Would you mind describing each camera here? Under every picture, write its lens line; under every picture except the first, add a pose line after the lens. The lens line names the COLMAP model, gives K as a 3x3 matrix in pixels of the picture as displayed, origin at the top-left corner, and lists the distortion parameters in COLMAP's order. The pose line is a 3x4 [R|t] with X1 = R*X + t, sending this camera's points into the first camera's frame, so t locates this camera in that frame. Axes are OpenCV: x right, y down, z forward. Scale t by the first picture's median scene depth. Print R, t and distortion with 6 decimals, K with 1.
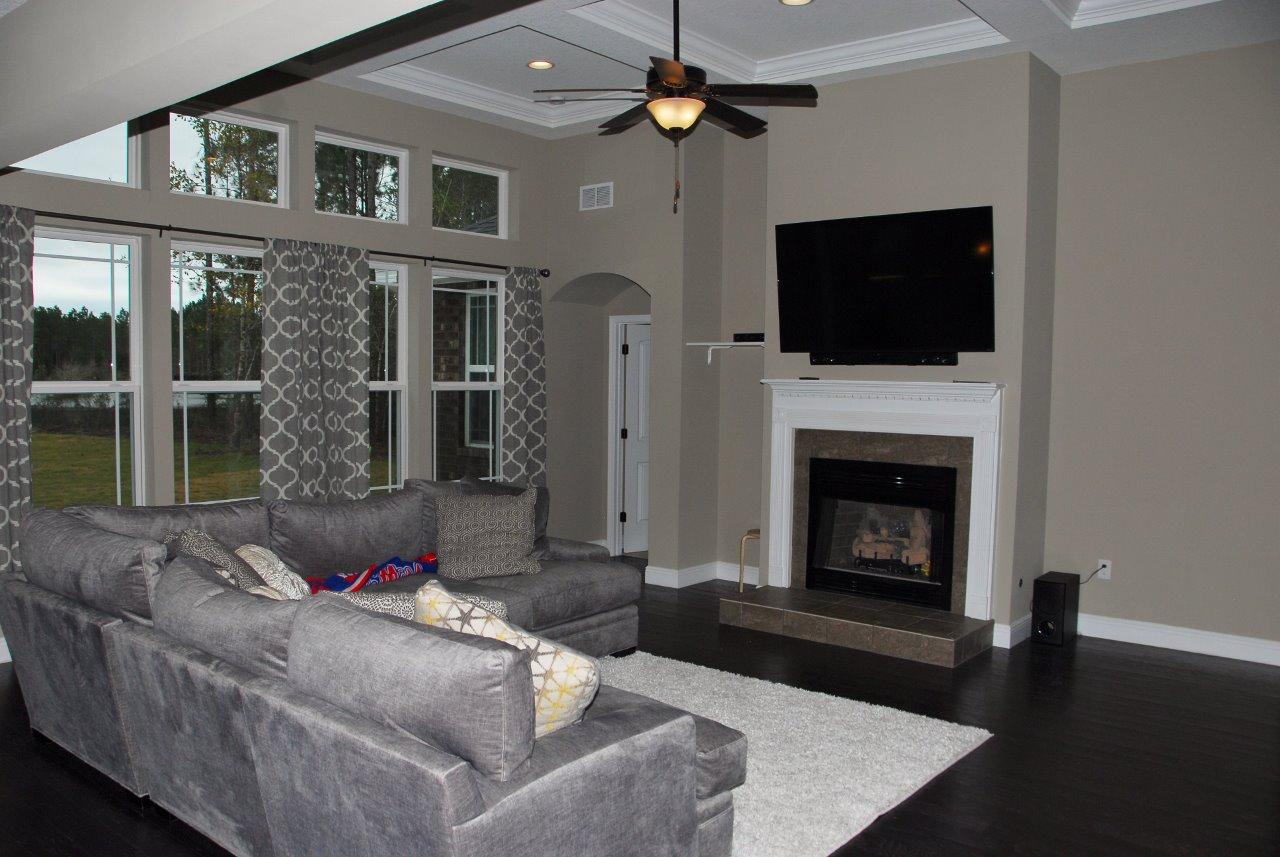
lens RADIAL K [[1039.2, 0, 637.2], [0, 1039.2, 436.5], [0, 0, 1]] dist [-0.085294, 0.019780]
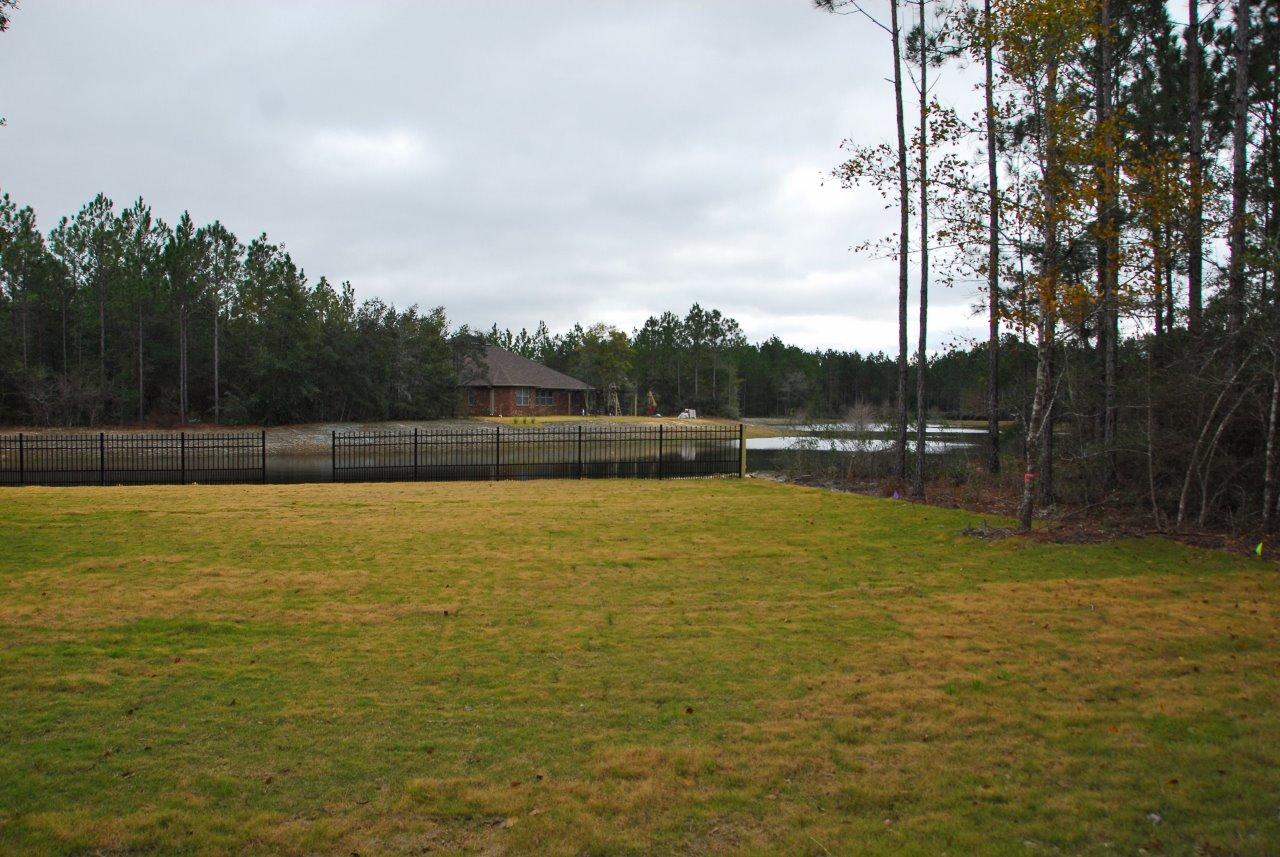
lens RADIAL K [[1039.2, 0, 631.4], [0, 1039.2, 427.5], [0, 0, 1]] dist [-0.085294, 0.019780]
pose [[0.740799, 0.006459, -0.671696, -0.411778], [-0.038642, 0.998708, -0.033014, -0.060275], [0.670615, 0.050412, 0.740091, 1.024722]]
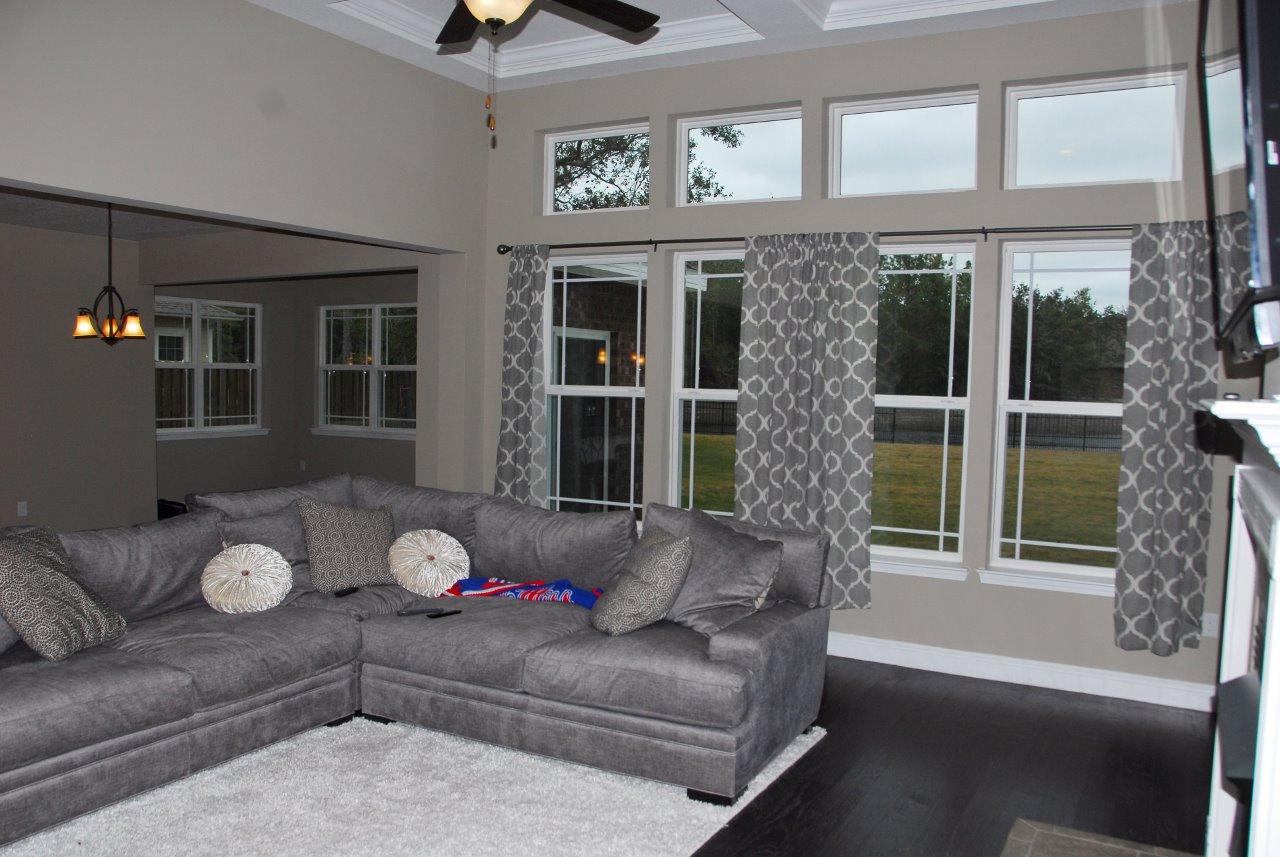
lens RADIAL K [[1039.2, 0, 649.4], [0, 1039.2, 438.5], [0, 0, 1]] dist [-0.085294, 0.019780]
pose [[0.203430, 0.053840, -0.977608, 0.510159], [-0.079763, 0.996079, 0.038260, -0.036987], [0.975835, 0.070193, 0.206927, 0.677526]]
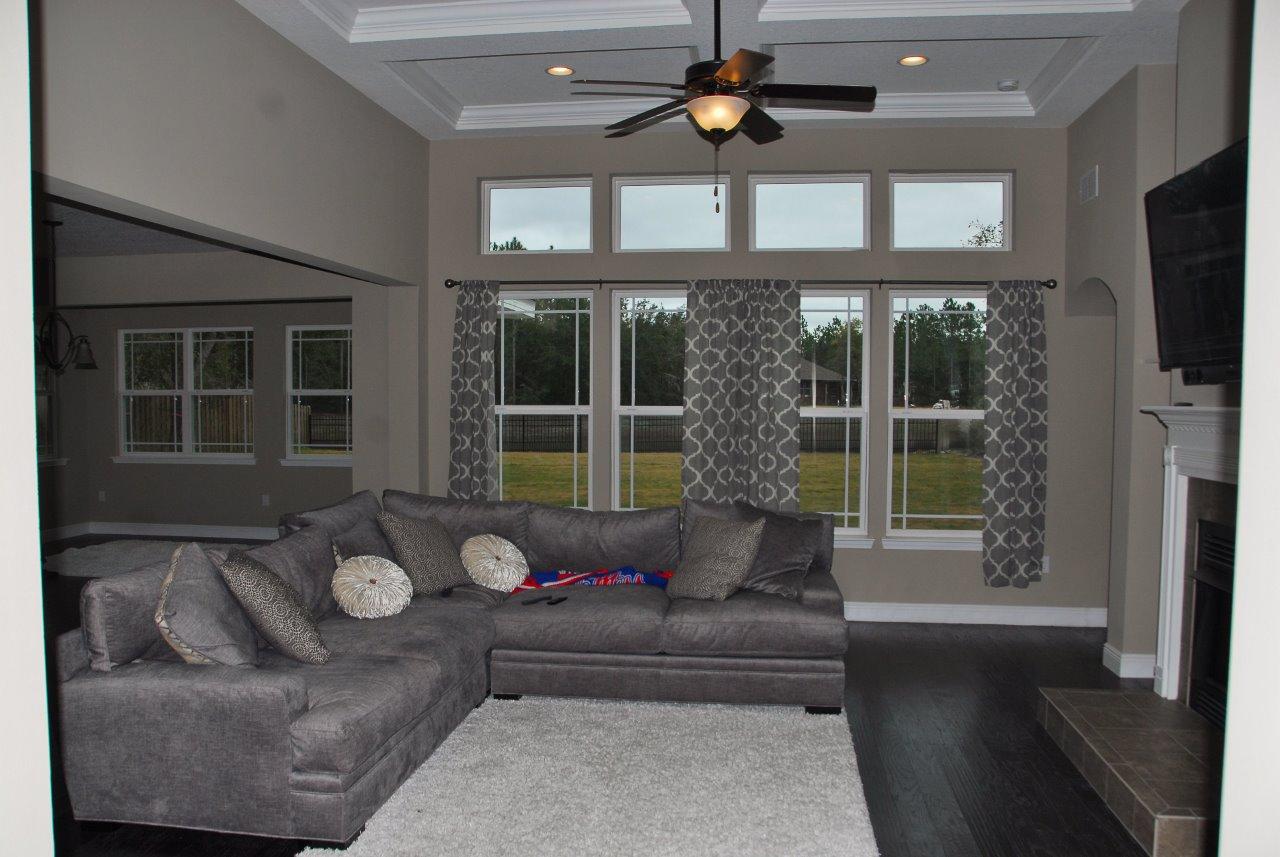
lens RADIAL K [[1039.2, 0, 627.6], [0, 1039.2, 437.4], [0, 0, 1]] dist [-0.085294, 0.019780]
pose [[0.546373, 0.025667, -0.837149, 0.524621], [-0.050462, 0.998723, -0.002314, -0.013035], [0.836020, 0.043509, 0.546971, 0.298938]]
